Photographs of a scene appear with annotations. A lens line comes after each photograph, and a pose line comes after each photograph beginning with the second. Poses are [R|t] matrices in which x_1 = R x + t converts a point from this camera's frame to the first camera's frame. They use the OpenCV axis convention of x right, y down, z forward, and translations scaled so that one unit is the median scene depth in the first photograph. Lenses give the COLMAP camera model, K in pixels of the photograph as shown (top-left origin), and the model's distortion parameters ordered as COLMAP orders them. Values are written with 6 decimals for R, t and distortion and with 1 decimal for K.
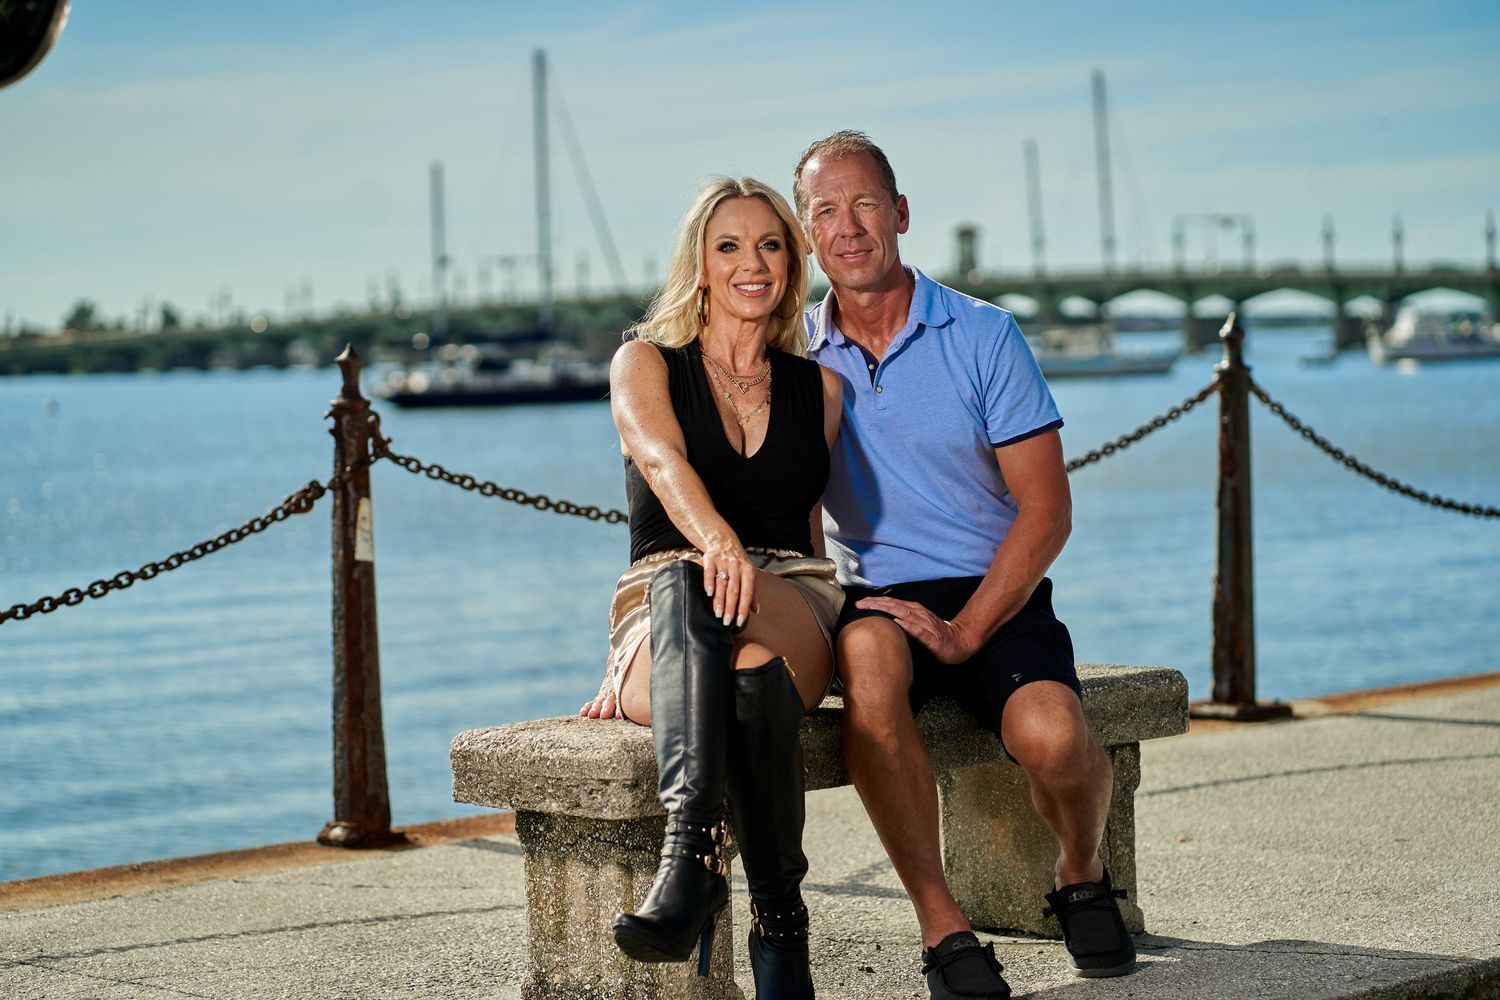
lens RADIAL K [[4019.8, 0, 748.9], [0, 4019.8, 499.1], [0, 0, 1]] dist [0.060133, 0.529617]
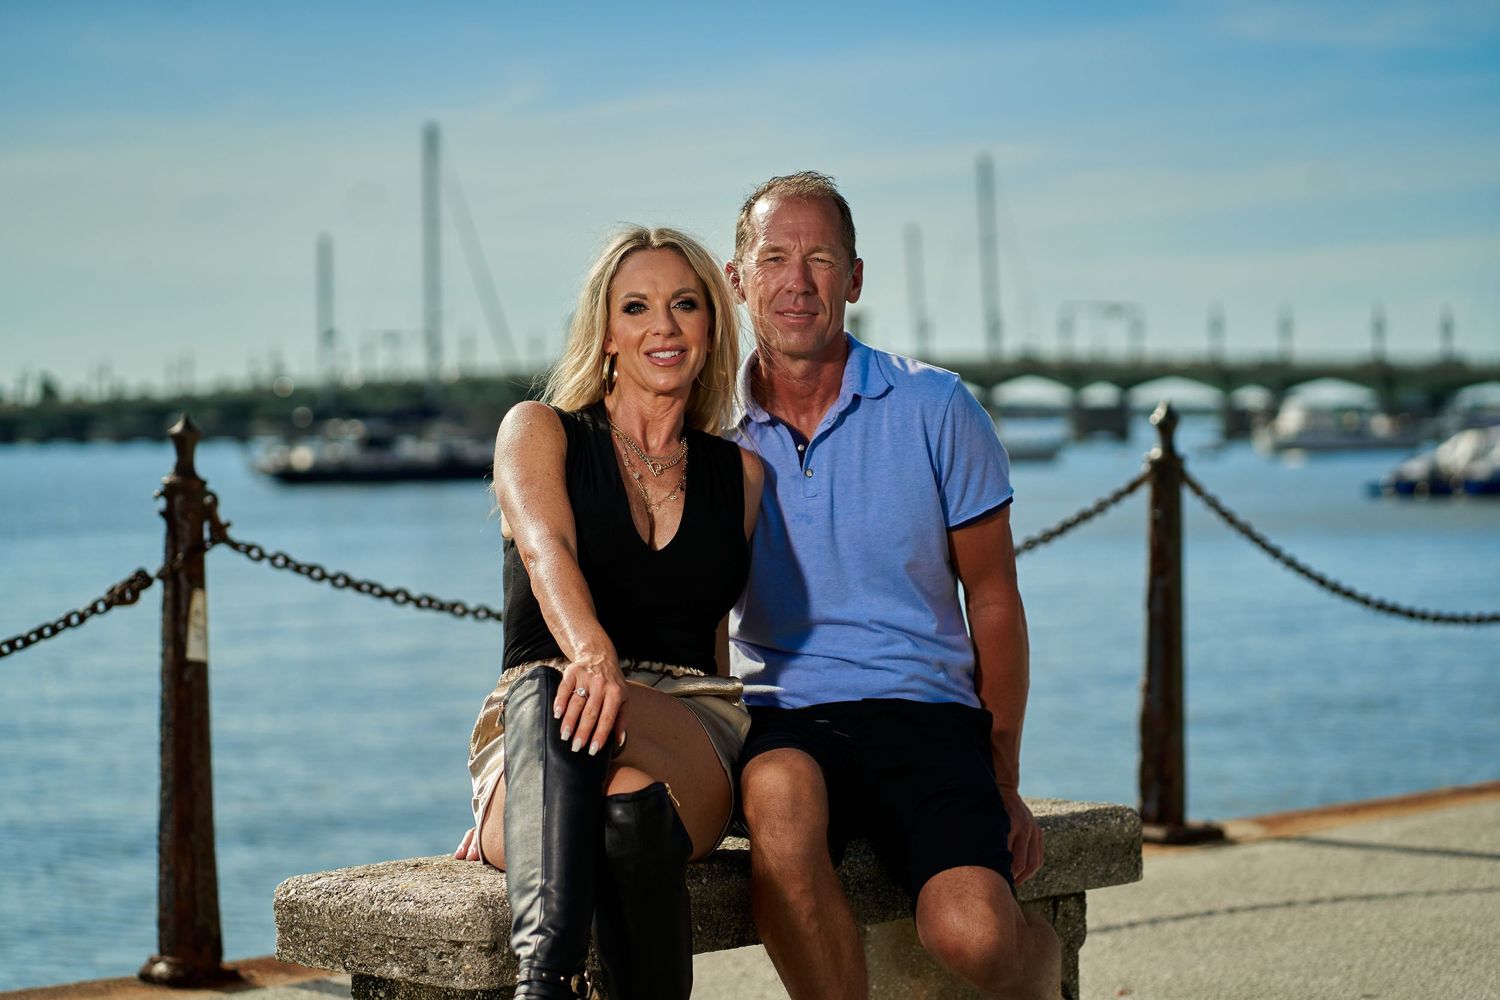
lens RADIAL K [[4019.8, 0, 748.9], [0, 4019.8, 499.1], [0, 0, 1]] dist [0.060133, 0.529617]
pose [[0.999472, 0.015074, 0.028783, -0.000603], [-0.014486, 0.999684, -0.020540, -0.003644], [-0.029083, 0.020112, 0.999375, 0.112597]]
